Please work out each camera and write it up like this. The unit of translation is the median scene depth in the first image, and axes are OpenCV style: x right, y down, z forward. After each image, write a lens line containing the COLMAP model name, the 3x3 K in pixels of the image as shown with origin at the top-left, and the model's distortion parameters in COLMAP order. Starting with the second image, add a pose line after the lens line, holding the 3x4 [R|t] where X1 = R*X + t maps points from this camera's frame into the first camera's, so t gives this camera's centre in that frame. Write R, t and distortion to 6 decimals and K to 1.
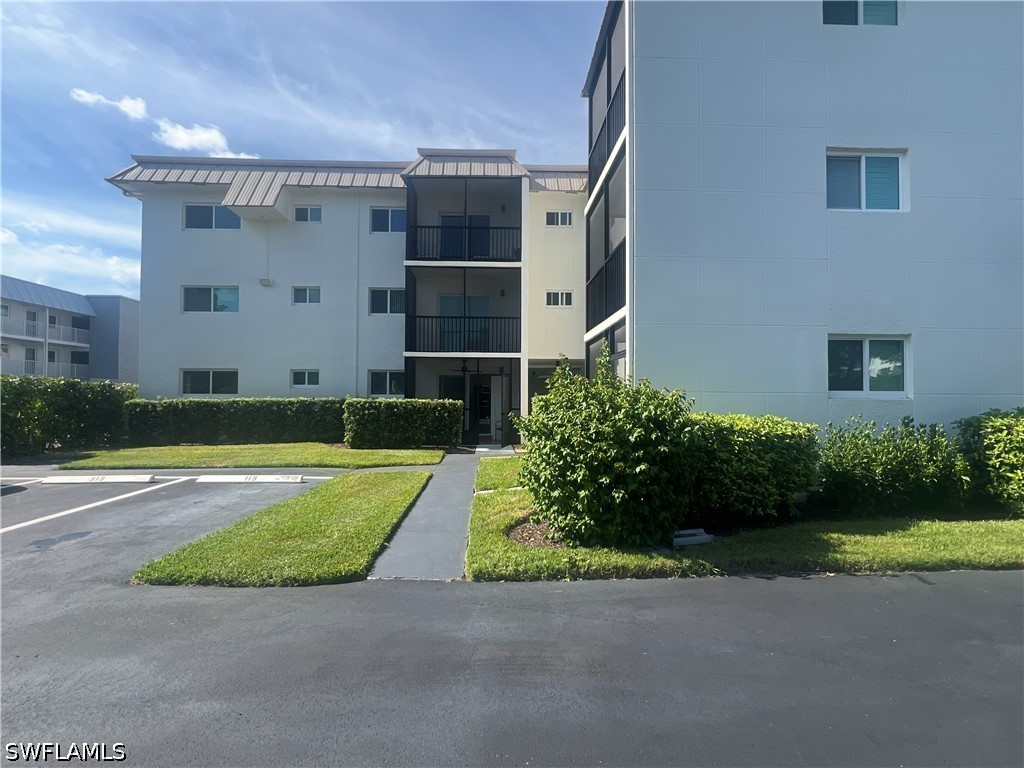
lens RADIAL K [[484.4, 0, 512.0], [0, 484.4, 384.0], [0, 0, 1]] dist [0.000844, -0.000054]
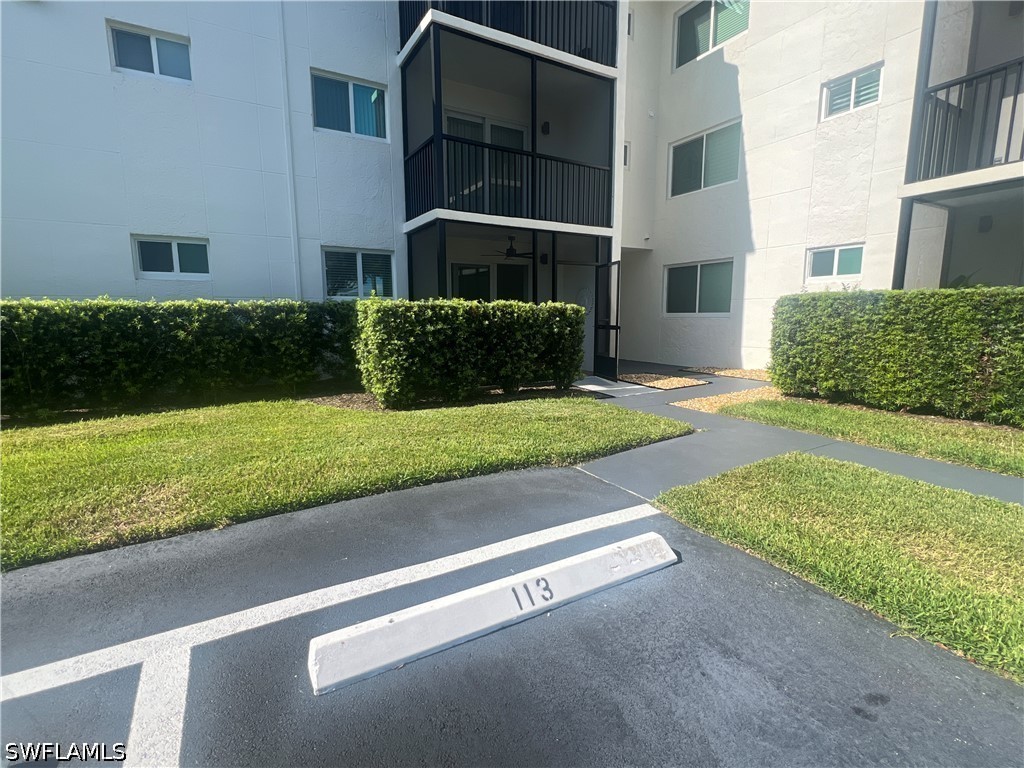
lens RADIAL K [[484.4, 0, 512.0], [0, 484.4, 384.0], [0, 0, 1]] dist [0.000844, -0.000054]
pose [[0.883045, -0.074451, 0.463345, -0.399482], [-0.006926, 0.985160, 0.171496, 0.026758], [-0.469237, -0.154648, 0.869425, 0.488524]]
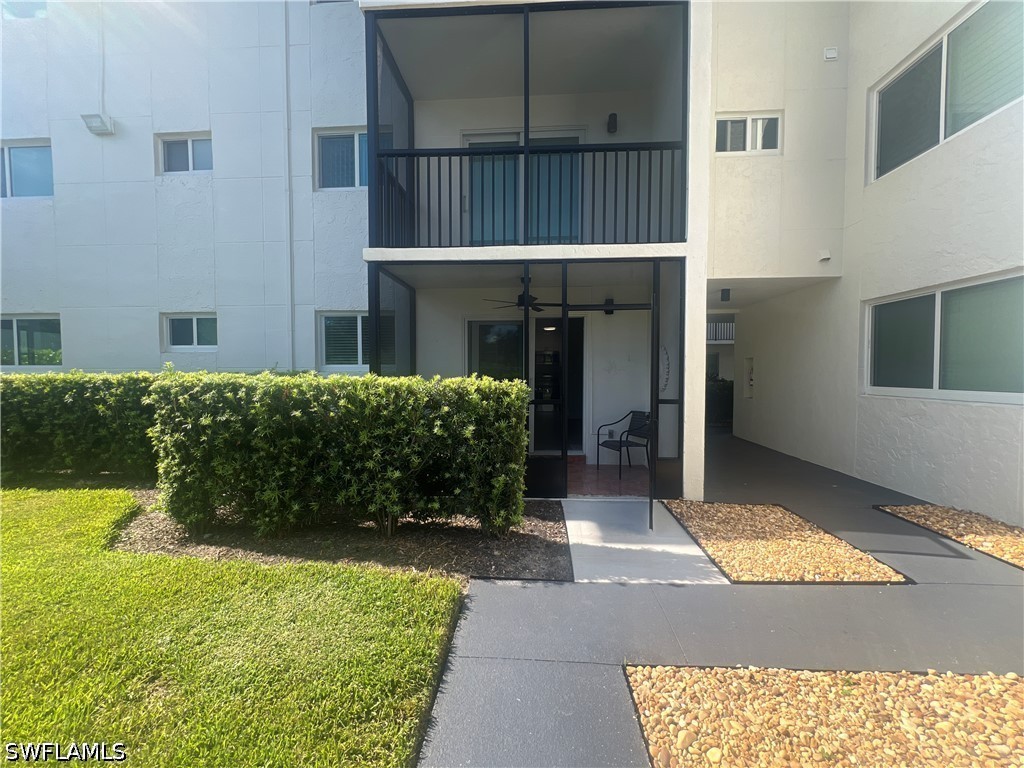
lens RADIAL K [[410.5, 0, 512.0], [0, 410.5, 384.0], [0, 0, 1]] dist [-0.000299, -0.000047]
pose [[0.994673, -0.001345, -0.103075, -0.077560], [0.007769, 0.998049, 0.061949, 0.019054], [0.102791, -0.062420, 0.992743, 0.683781]]
